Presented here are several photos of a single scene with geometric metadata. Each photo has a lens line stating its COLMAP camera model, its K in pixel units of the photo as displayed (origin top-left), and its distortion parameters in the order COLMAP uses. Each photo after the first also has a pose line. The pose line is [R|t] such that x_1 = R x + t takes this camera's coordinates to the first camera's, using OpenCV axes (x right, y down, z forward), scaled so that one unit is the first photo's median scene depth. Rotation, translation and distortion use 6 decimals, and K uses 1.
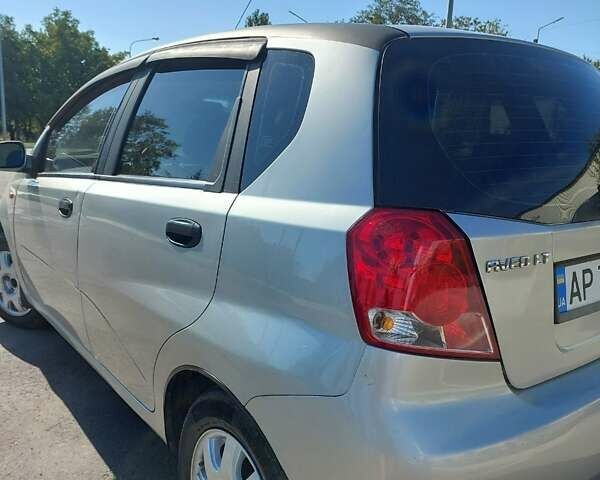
lens RADIAL K [[505.8, 0, 303.5], [0, 505.8, 236.9], [0, 0, 1]] dist [0.122937, -0.224080]
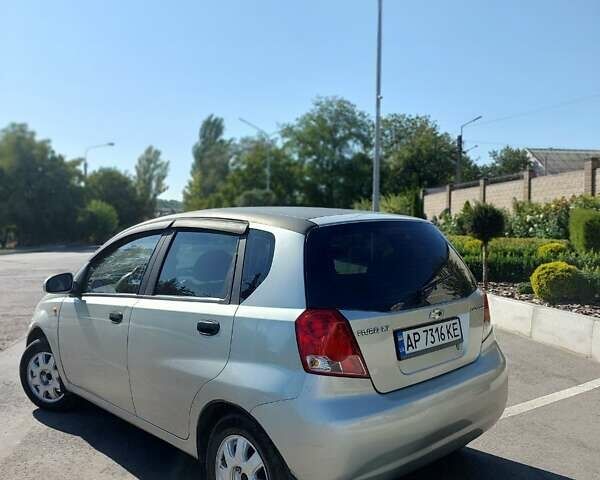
lens RADIAL K [[505.8, 0, 303.5], [0, 505.8, 236.9], [0, 0, 1]] dist [0.122937, -0.224080]
pose [[0.994684, -0.049445, 0.090331, -0.045039], [0.064110, 0.983794, -0.167451, 0.000604], [-0.080587, 0.172352, 0.981733, -0.957337]]
